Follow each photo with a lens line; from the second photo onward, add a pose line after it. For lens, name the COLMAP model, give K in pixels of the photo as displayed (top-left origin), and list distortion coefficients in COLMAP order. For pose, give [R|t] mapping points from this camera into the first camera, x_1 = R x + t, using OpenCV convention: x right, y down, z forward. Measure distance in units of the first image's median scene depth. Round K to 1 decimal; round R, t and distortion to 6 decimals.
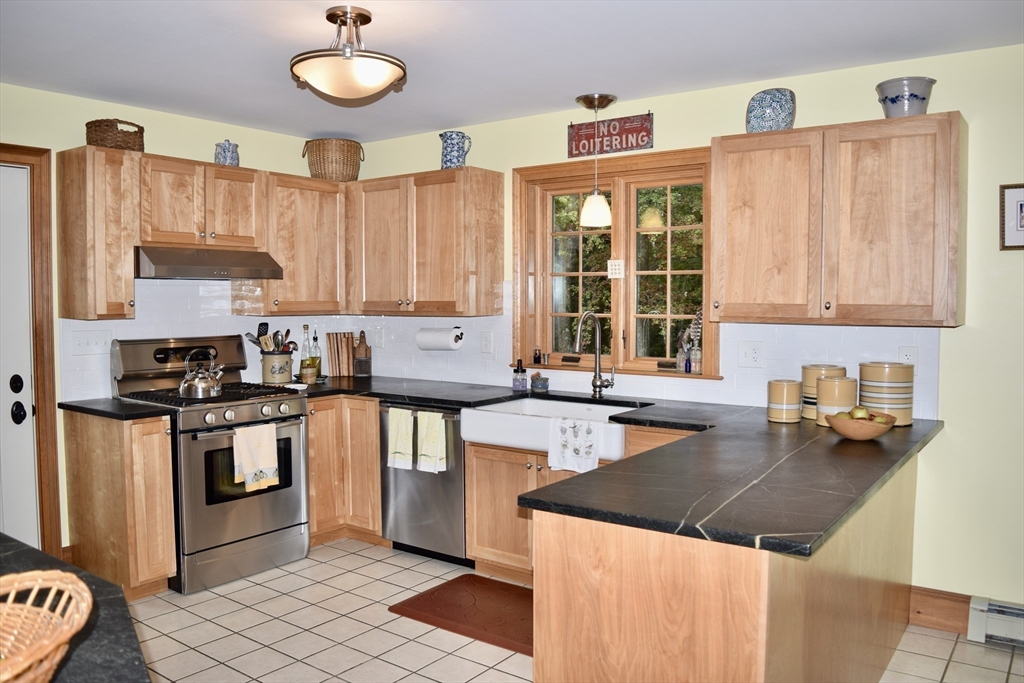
lens RADIAL K [[797.1, 0, 507.6], [0, 797.1, 340.3], [0, 0, 1]] dist [-0.106834, 0.029878]
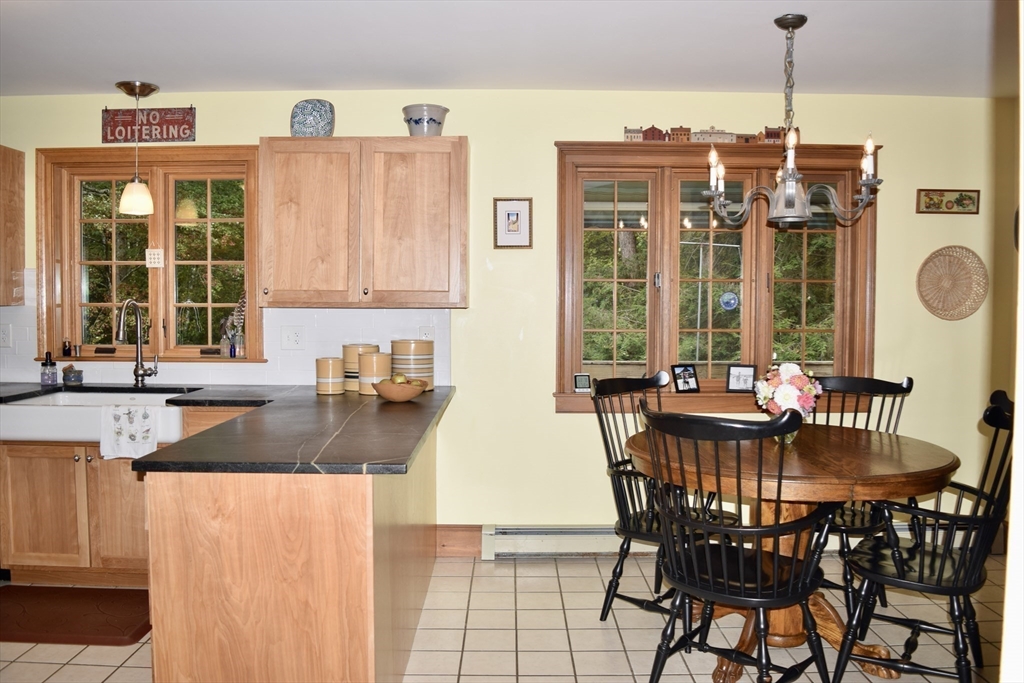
lens RADIAL K [[797.1, 0, 507.6], [0, 797.1, 340.3], [0, 0, 1]] dist [-0.106834, 0.029878]
pose [[0.802950, -0.022344, 0.595628, -0.123935], [0.025976, 0.999659, 0.002482, 0.030320], [-0.595480, 0.013479, 0.803257, -0.072210]]
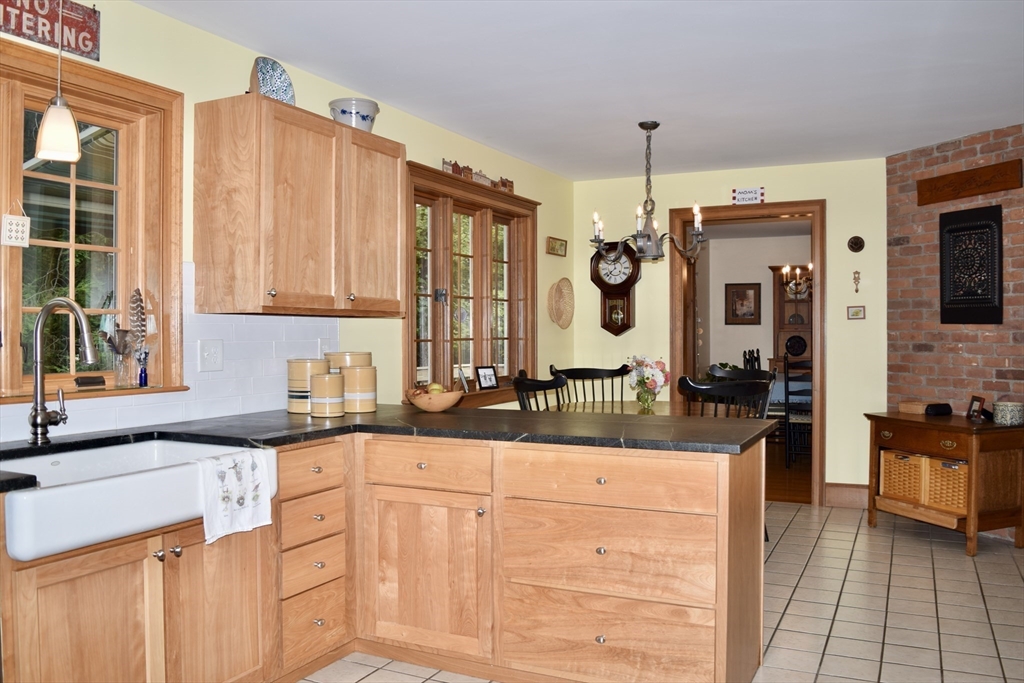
lens RADIAL K [[832.6, 0, 512.0], [0, 832.6, 341.5], [0, 0, 1]] dist [-0.086135, 0.005589]
pose [[-0.176384, -0.009564, 0.984275, -0.696772], [0.055629, 0.998258, 0.019668, 0.004249], [-0.982748, 0.058223, -0.175545, 0.969000]]
